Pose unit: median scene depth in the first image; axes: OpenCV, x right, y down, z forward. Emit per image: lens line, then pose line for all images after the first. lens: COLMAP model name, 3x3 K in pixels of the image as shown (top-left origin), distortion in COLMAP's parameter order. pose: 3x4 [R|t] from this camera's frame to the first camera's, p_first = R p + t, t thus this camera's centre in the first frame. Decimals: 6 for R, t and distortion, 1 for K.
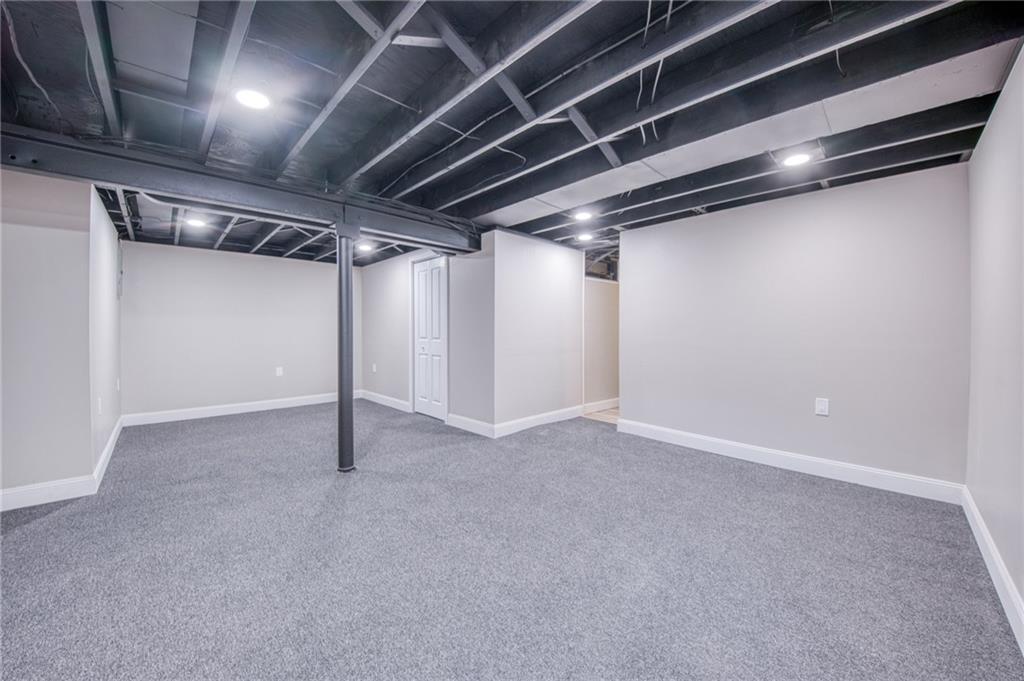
lens RADIAL K [[370.9, 0, 512.3], [0, 370.9, 336.2], [0, 0, 1]] dist [-0.007707, -0.006460]
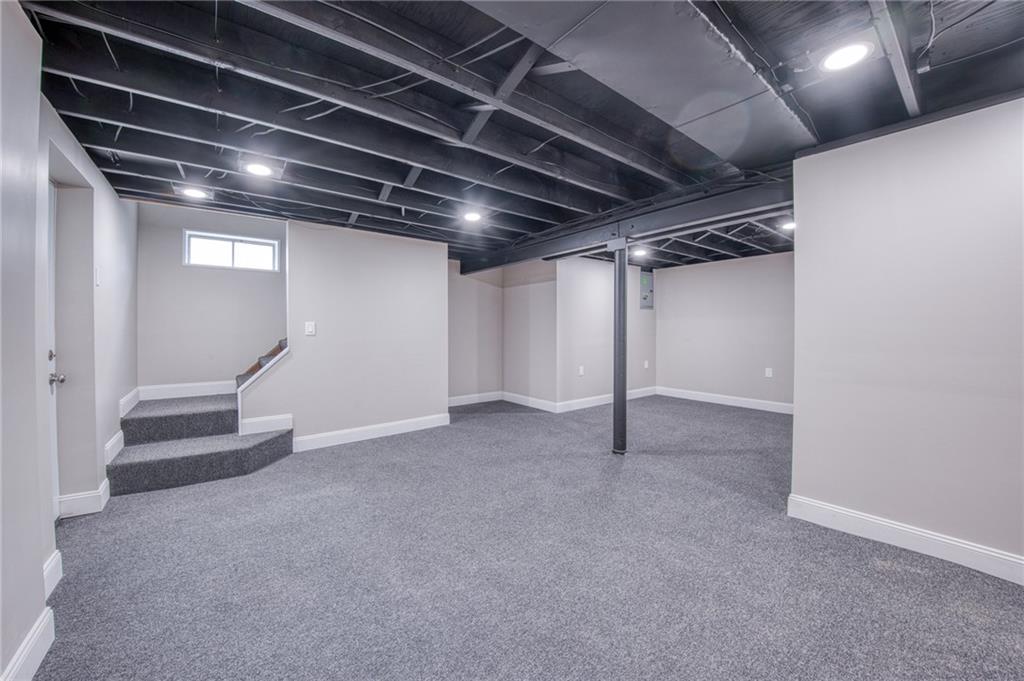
lens RADIAL K [[370.9, 0, 507.1], [0, 370.9, 332.9], [0, 0, 1]] dist [-0.007707, -0.006460]
pose [[-0.104439, 0.012972, -0.994447, 0.809858], [-0.018167, 0.999723, 0.014949, -0.021074], [0.994365, 0.019627, -0.104174, 0.858454]]
